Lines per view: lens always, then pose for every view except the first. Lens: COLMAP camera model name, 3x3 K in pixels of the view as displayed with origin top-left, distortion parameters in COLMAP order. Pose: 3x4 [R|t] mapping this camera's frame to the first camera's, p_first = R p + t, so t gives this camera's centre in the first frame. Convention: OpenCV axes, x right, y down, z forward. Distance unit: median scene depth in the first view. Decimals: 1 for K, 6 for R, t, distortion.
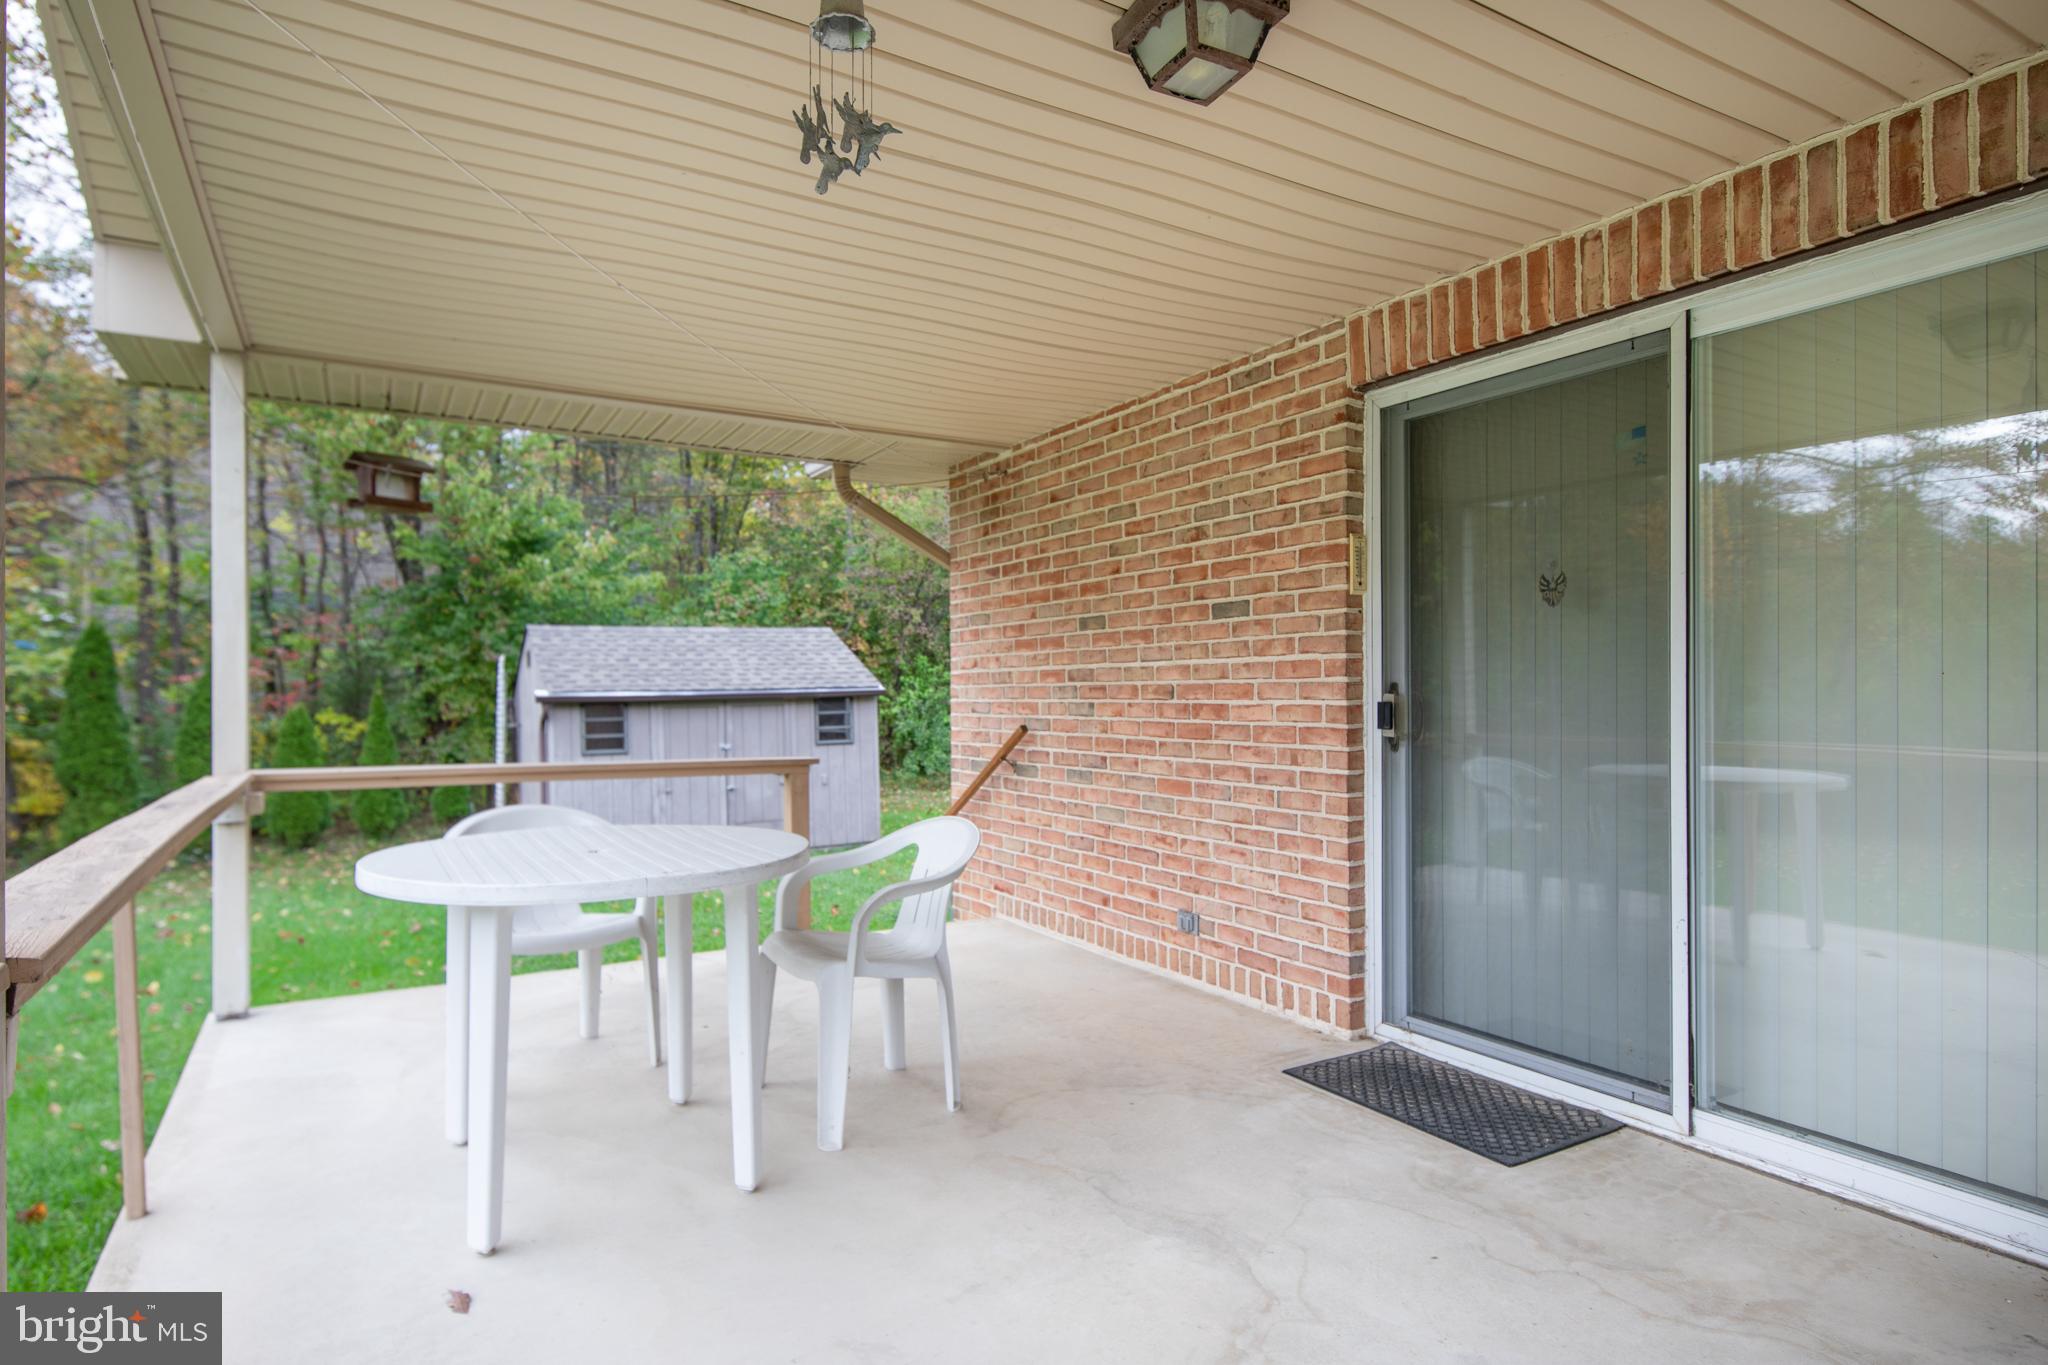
lens RADIAL K [[1083.3, 0, 1004.3], [0, 1083.3, 679.4], [0, 0, 1]] dist [0.005569, 0.000510]
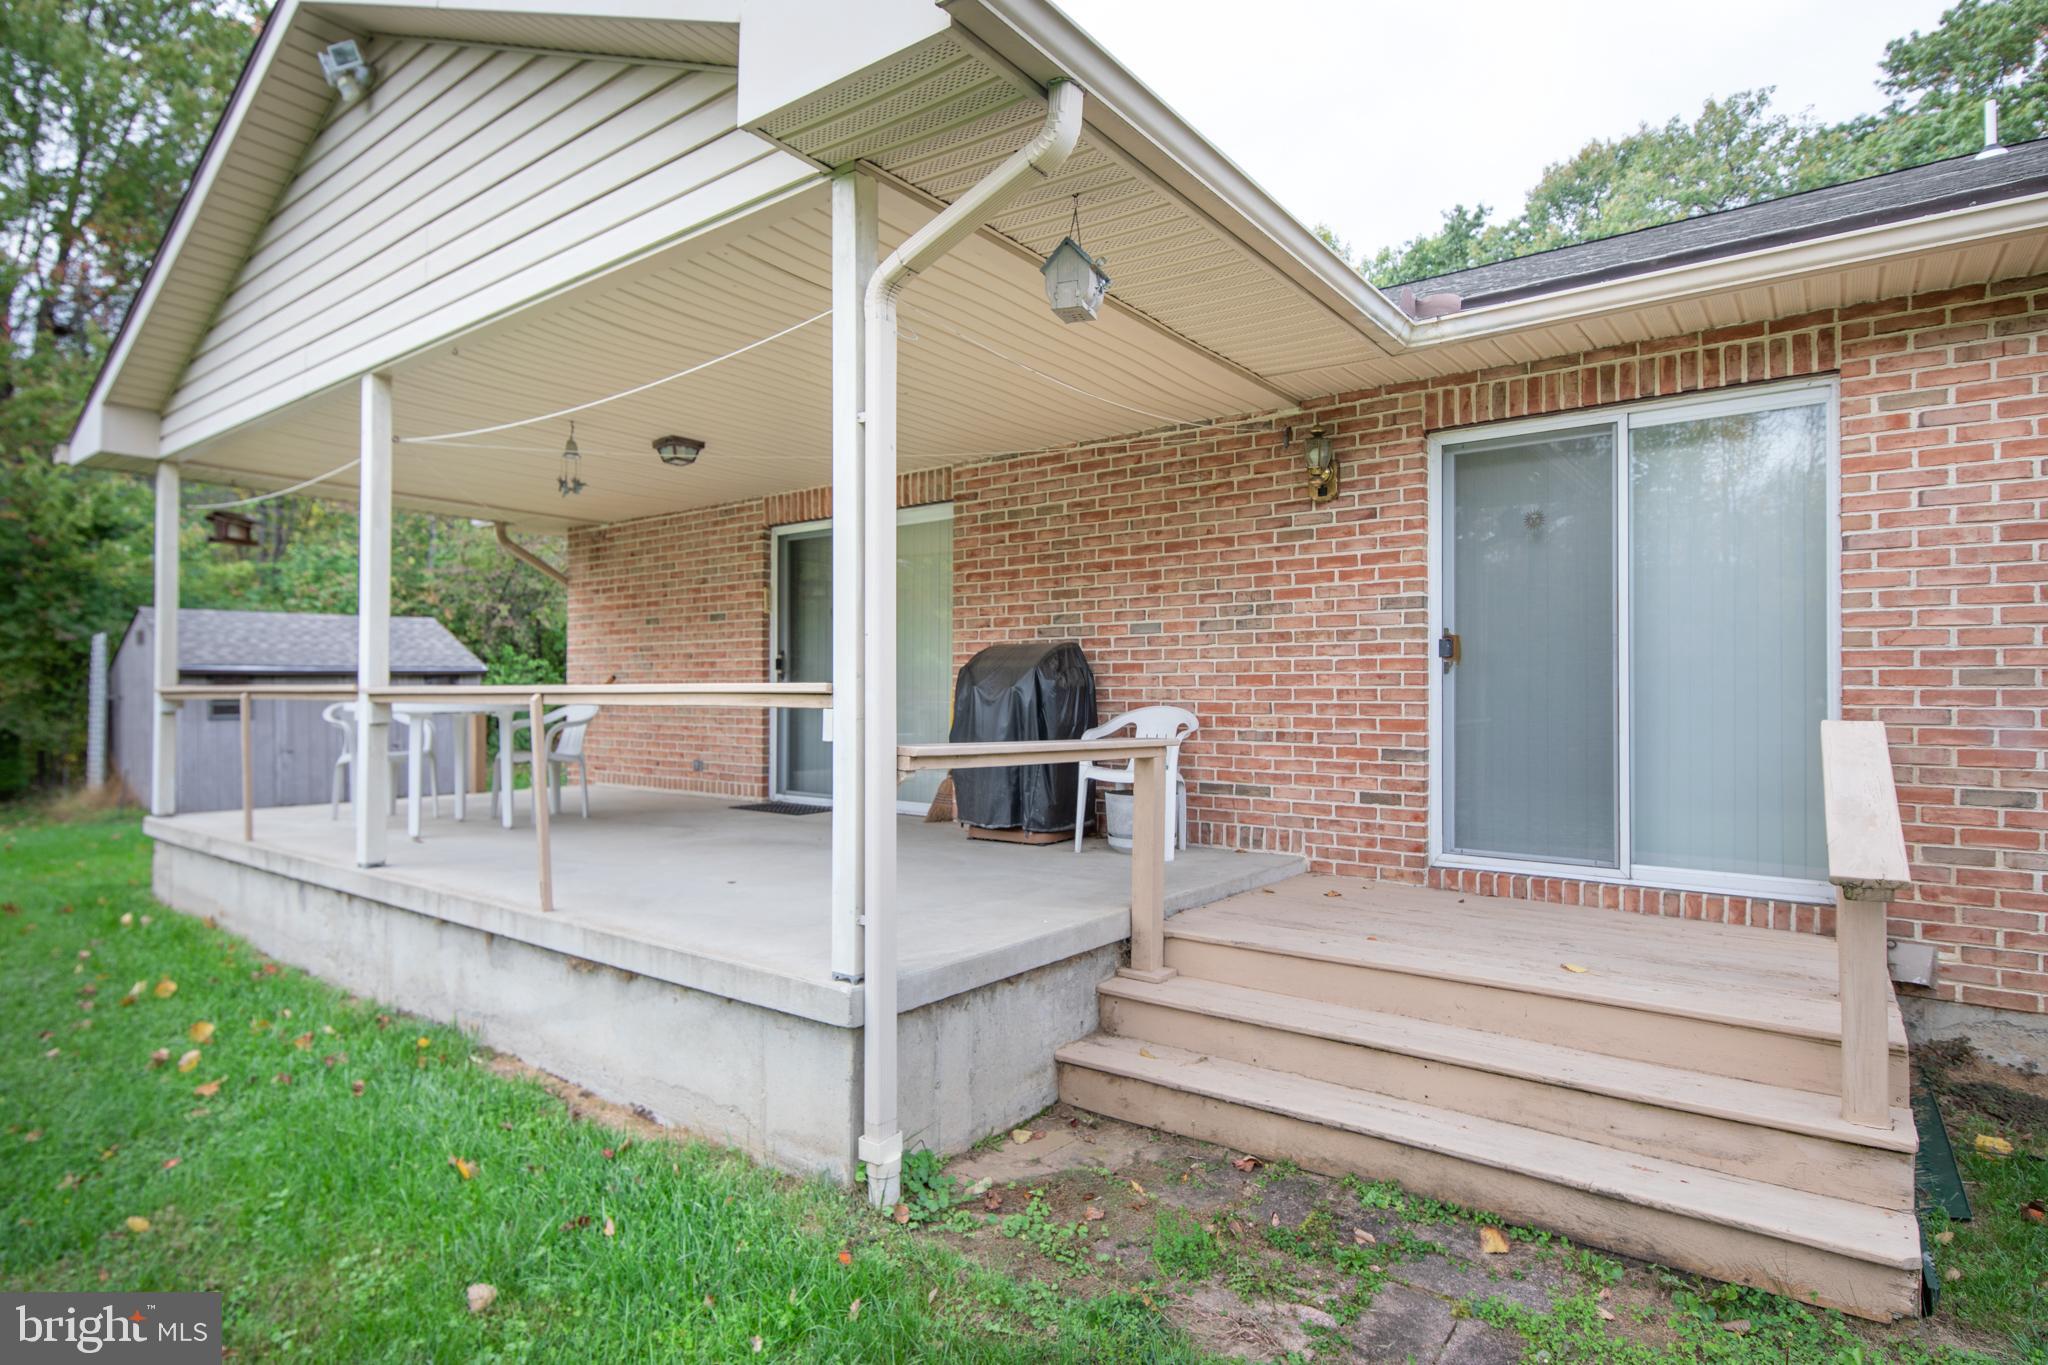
lens RADIAL K [[1083.3, 0, 1004.3], [0, 1083.3, 679.4], [0, 0, 1]] dist [0.005569, 0.000510]
pose [[0.929691, 0.011192, 0.368171, -0.020519], [-0.010461, 0.999937, -0.003982, 0.023194], [-0.368193, -0.000150, 0.929749, -0.455710]]
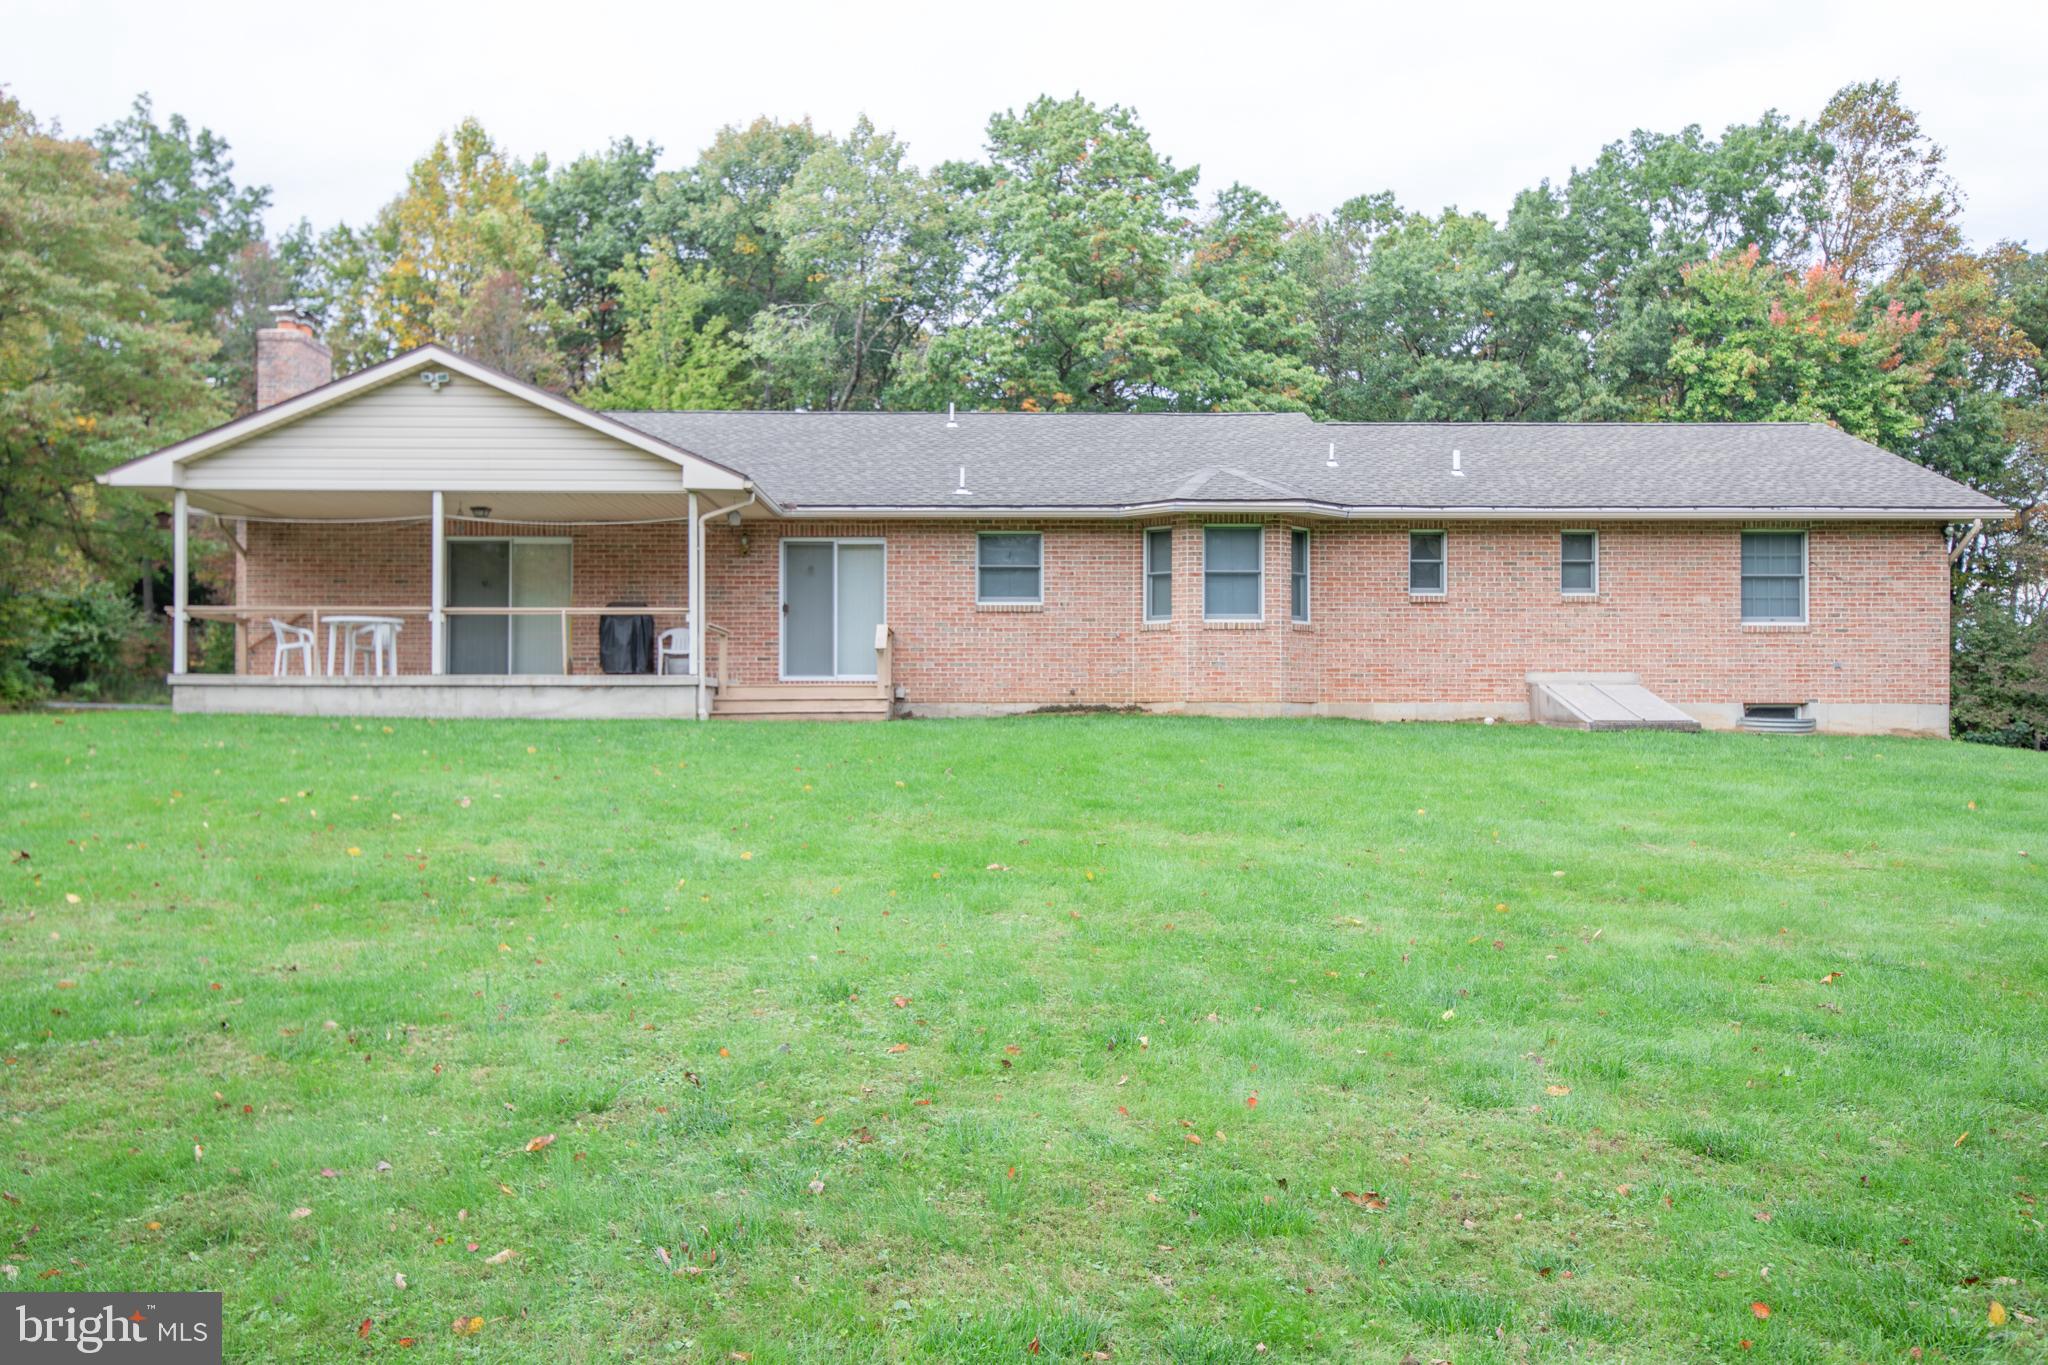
lens RADIAL K [[1632.5, 0, 992.4], [0, 1632.5, 672.2], [0, 0, 1]] dist [0.043136, 0.009485]
pose [[0.511748, 0.021888, 0.858857, -1.294559], [-0.013225, 0.999758, -0.017599, 0.117813], [-0.859034, -0.002352, 0.511913, -1.367100]]
